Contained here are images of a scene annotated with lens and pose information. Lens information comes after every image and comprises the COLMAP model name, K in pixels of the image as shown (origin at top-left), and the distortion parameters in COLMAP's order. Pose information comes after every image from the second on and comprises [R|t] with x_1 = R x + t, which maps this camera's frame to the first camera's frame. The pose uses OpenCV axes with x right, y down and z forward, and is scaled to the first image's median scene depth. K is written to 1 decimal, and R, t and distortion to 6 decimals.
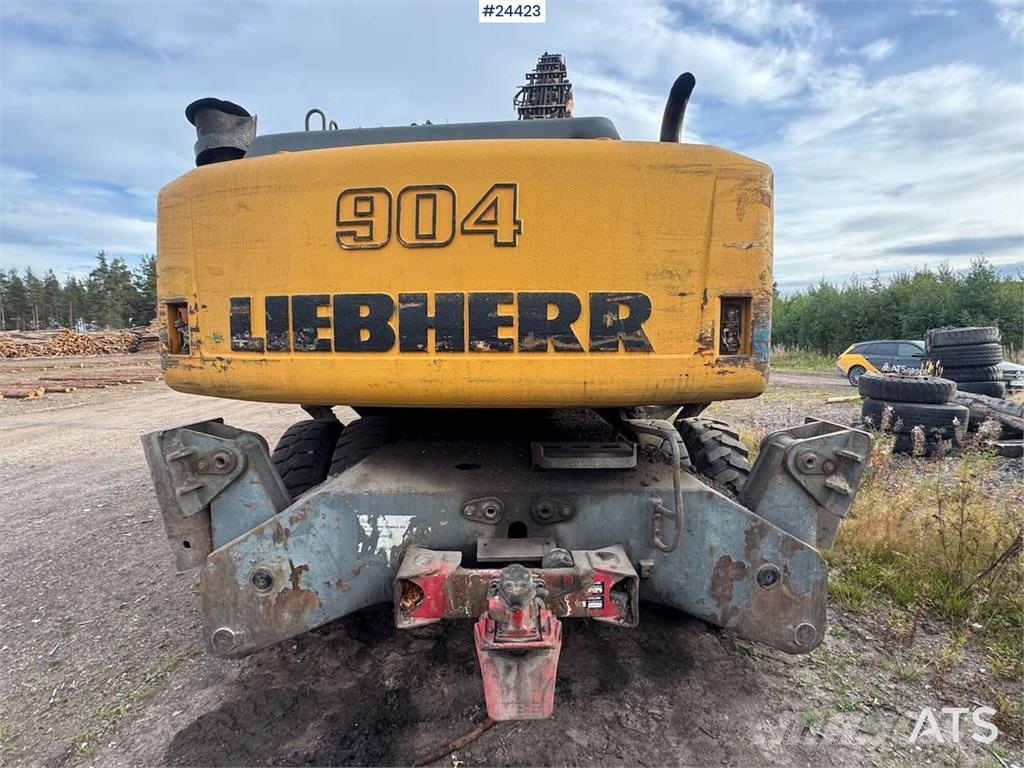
lens RADIAL K [[576.9, 0, 512.0], [0, 576.9, 384.0], [0, 0, 1]] dist [-0.001508, -0.000140]
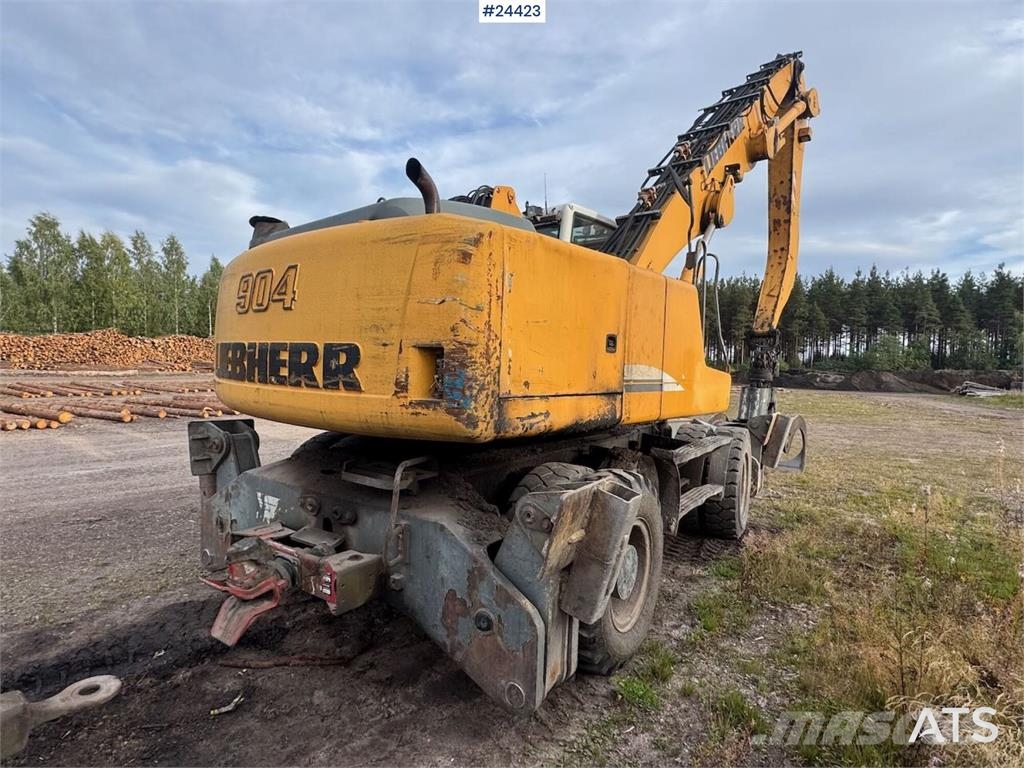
lens RADIAL K [[596.4, 0, 463.9], [0, 596.4, 379.4], [0, 0, 1]] dist [-0.004065, -0.000577]
pose [[0.773037, 0.046348, -0.632665, 1.133858], [-0.083526, 0.996081, -0.029087, -0.058828], [0.628838, 0.075329, 0.773879, 0.149261]]
